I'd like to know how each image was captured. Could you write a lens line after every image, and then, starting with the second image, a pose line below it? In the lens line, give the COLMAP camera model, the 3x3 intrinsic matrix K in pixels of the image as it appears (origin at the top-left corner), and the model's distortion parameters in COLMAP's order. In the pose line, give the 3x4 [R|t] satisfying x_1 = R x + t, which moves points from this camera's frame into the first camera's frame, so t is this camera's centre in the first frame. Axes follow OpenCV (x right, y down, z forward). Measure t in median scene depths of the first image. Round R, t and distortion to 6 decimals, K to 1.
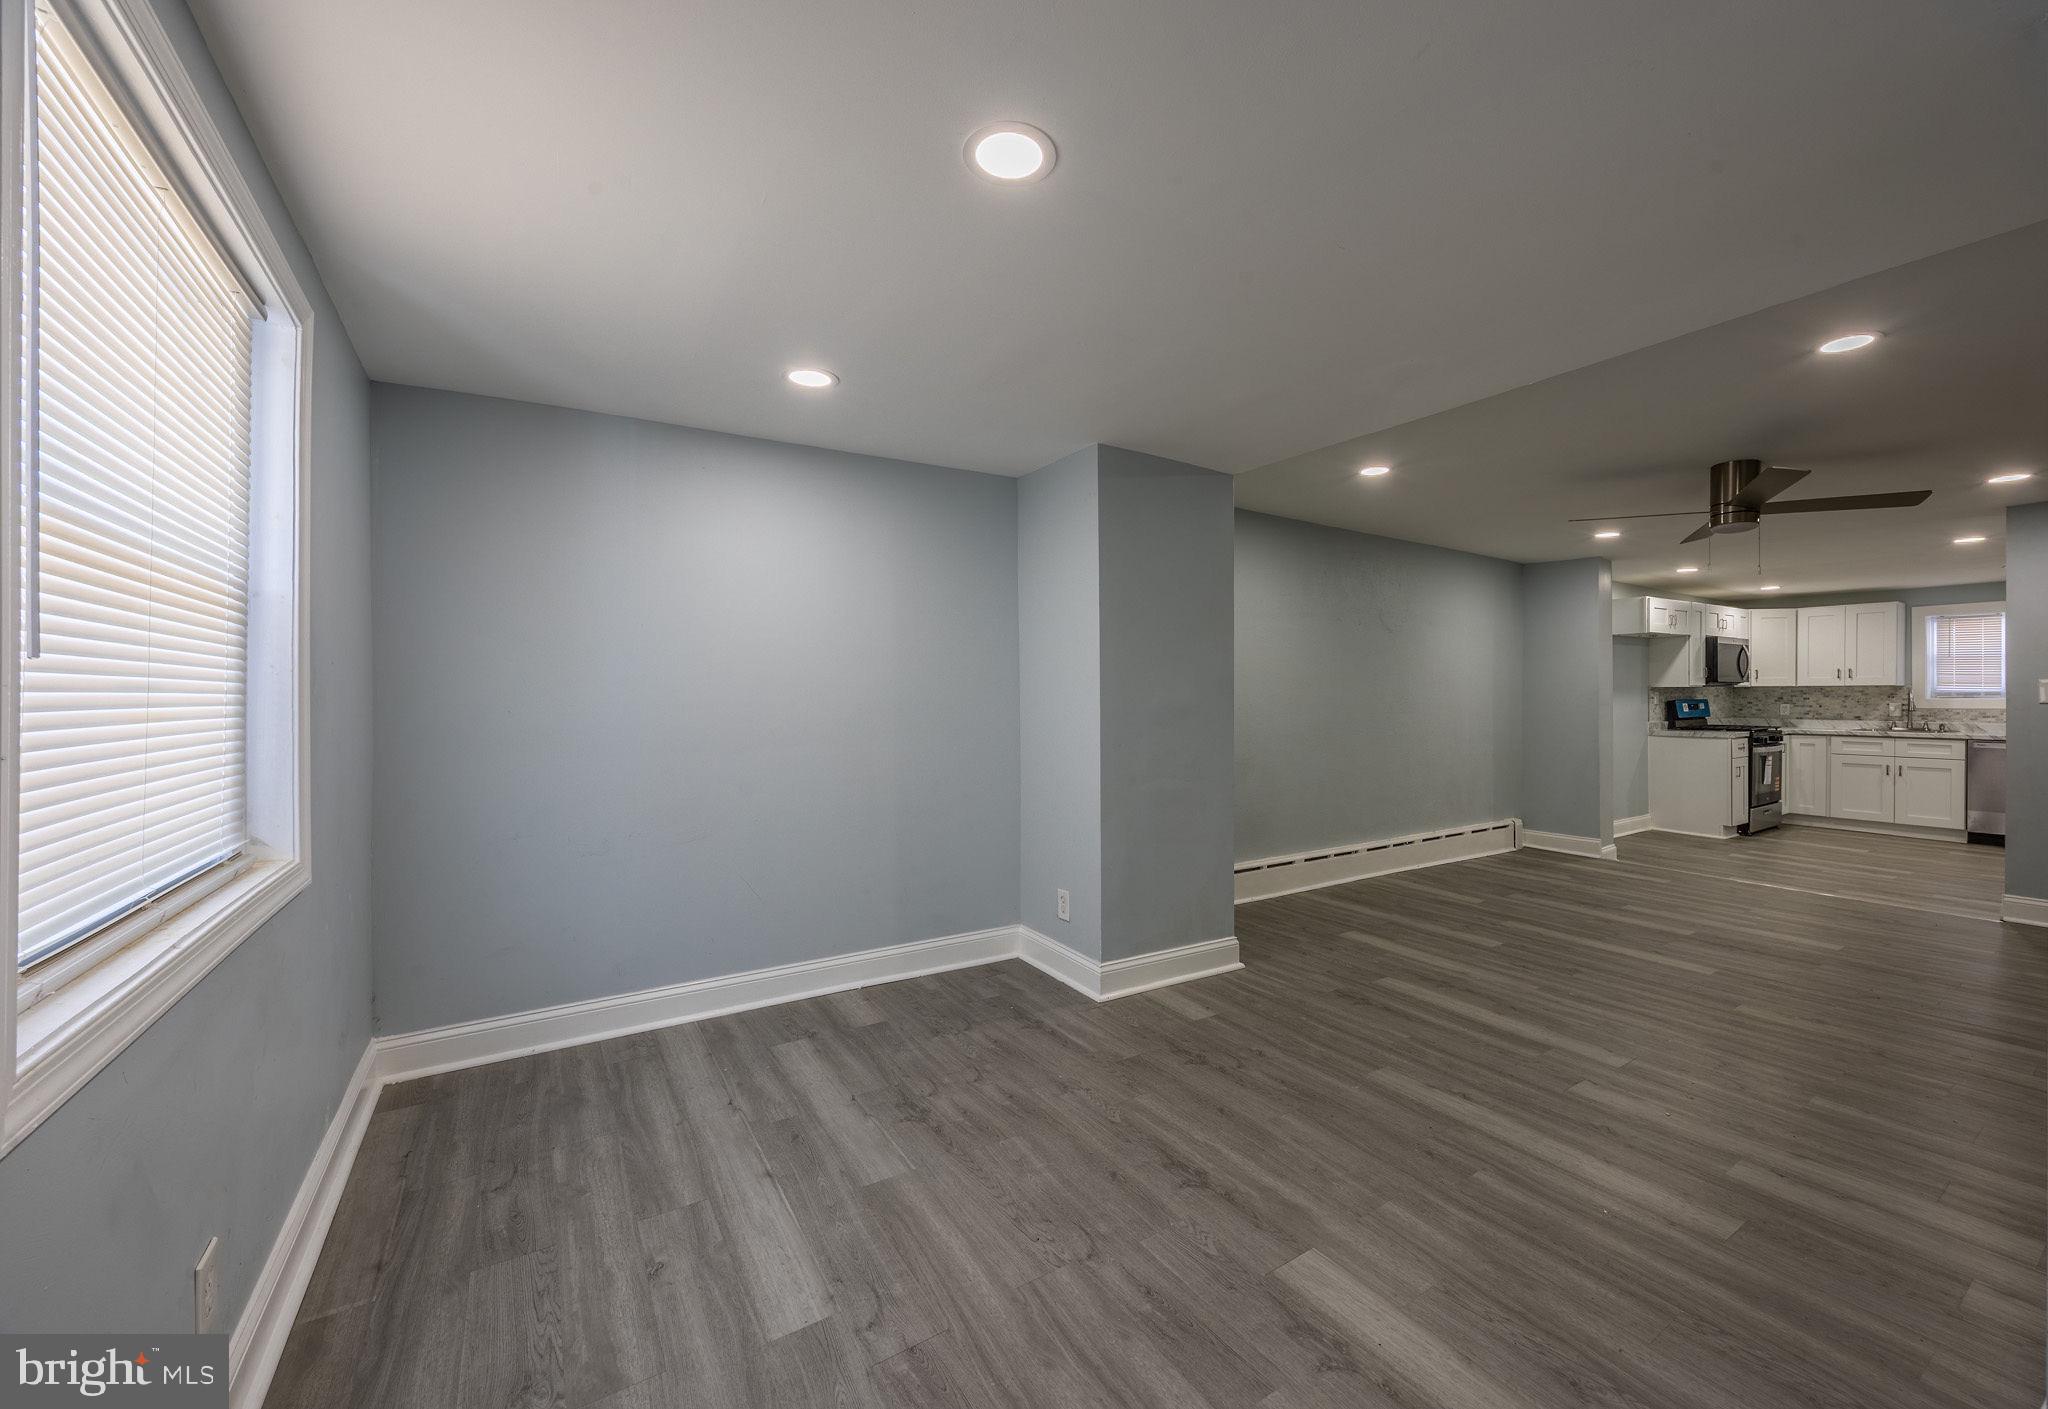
lens RADIAL K [[827.0, 0, 1029.2], [0, 827.0, 700.1], [0, 0, 1]] dist [-0.000953, 0.000222]
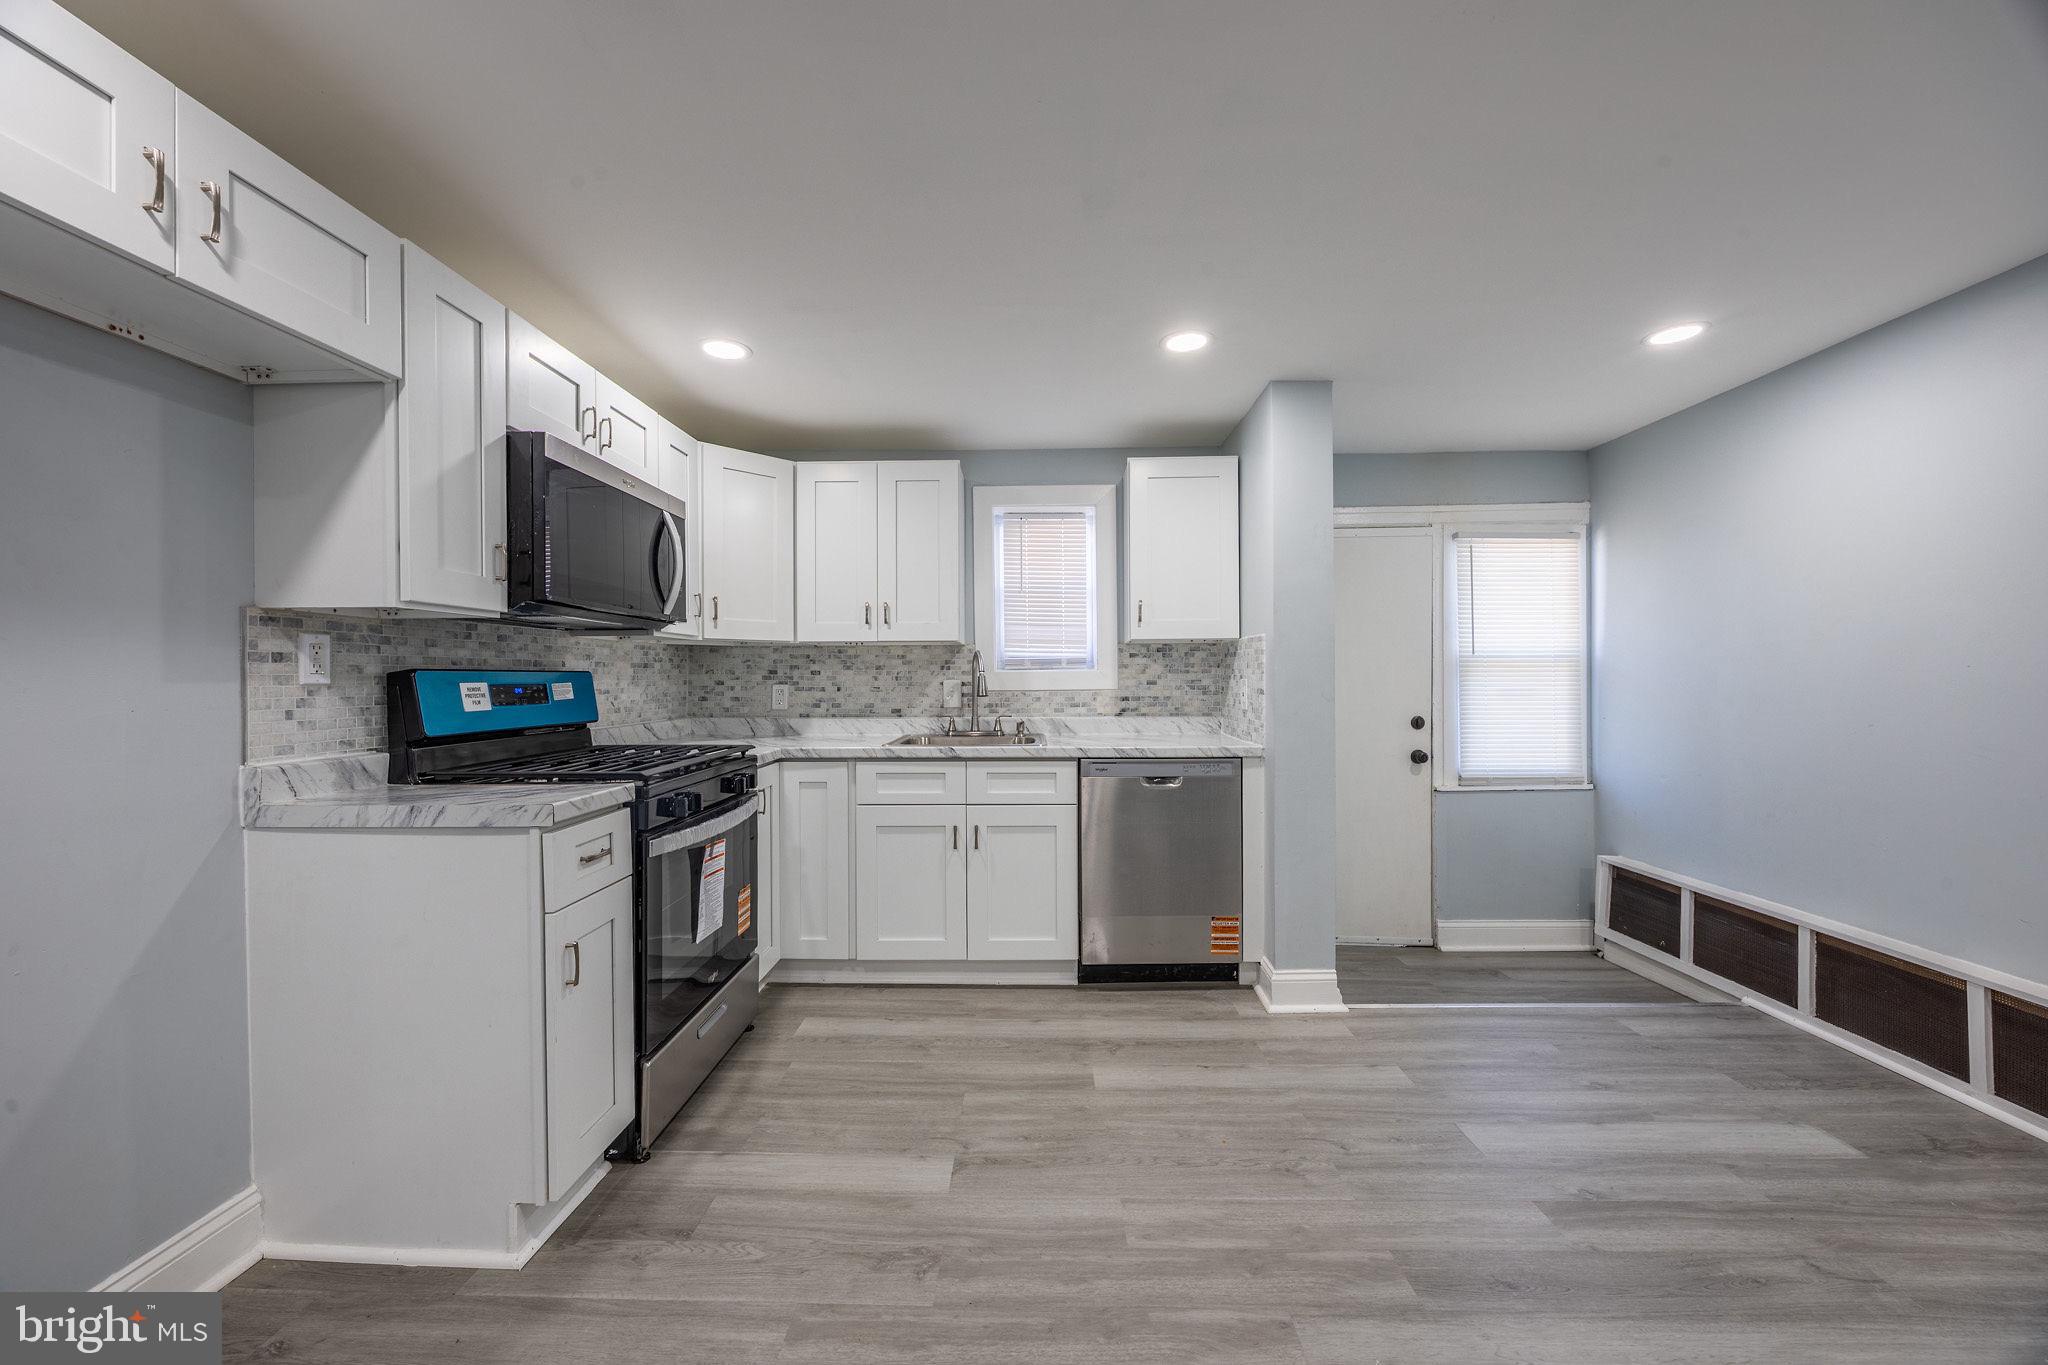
lens RADIAL K [[757.2, 0, 1020.9], [0, 757.2, 679.9], [0, 0, 1]] dist [-0.013061, -0.000015]
pose [[0.552644, 0.000491, 0.833418, 0.705317], [0.011563, 0.999899, -0.008257, 0.007520], [-0.833337, 0.014200, 0.552582, 0.726650]]
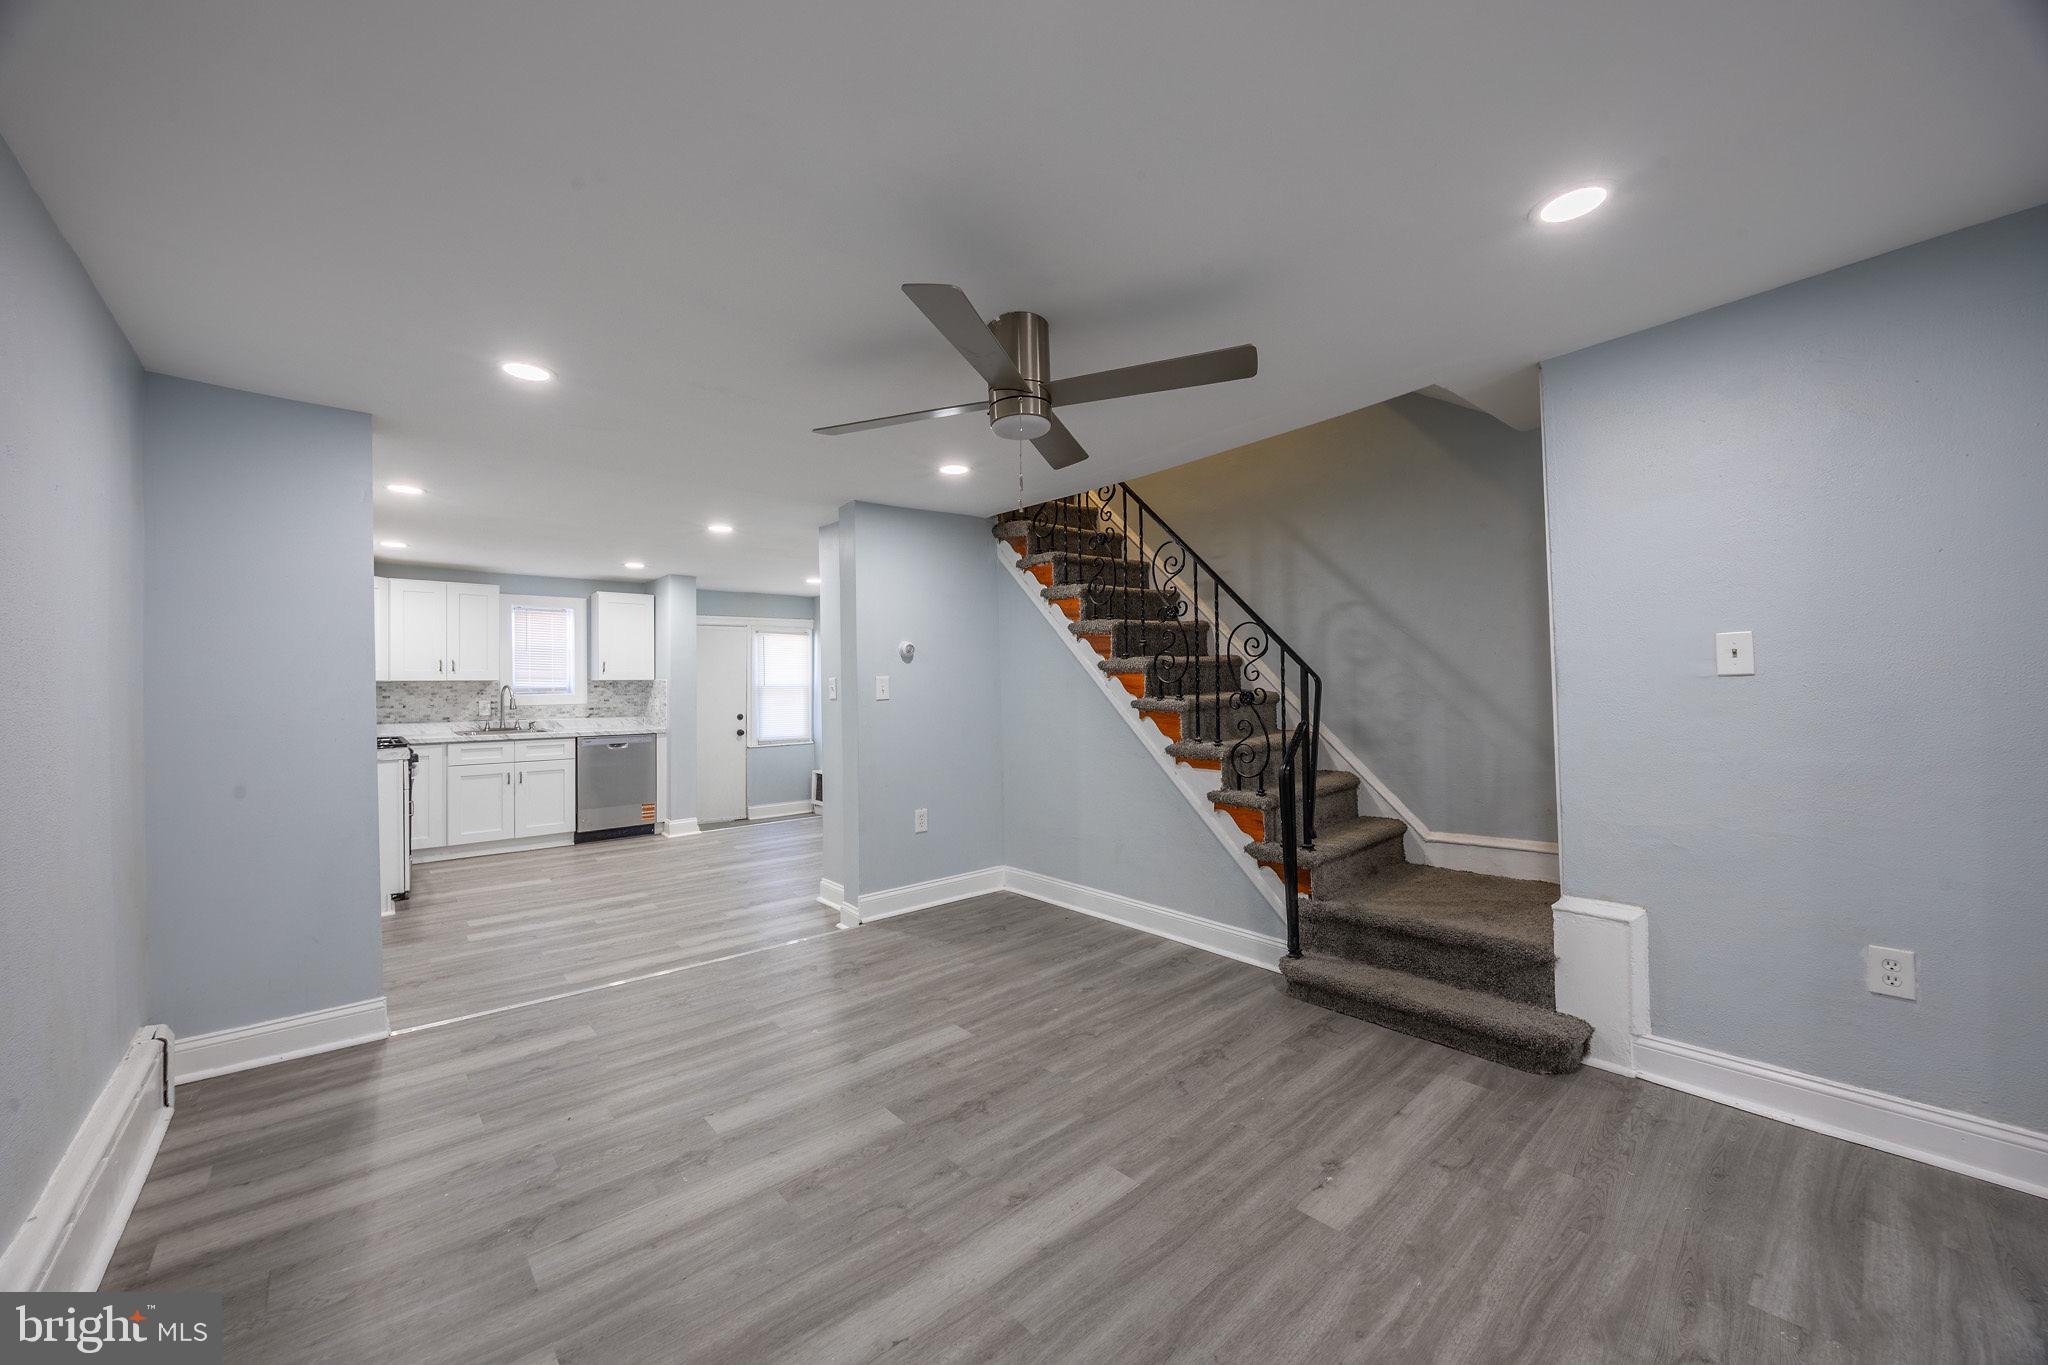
lens RADIAL K [[757.2, 0, 1023.9], [0, 757.2, 676.5], [0, 0, 1]] dist [-0.013061, -0.000015]
pose [[-0.175041, 0.009858, 0.984512, 0.161271], [0.013807, 0.999876, -0.007557, -0.008181], [-0.984464, 0.012270, -0.175156, 0.581196]]
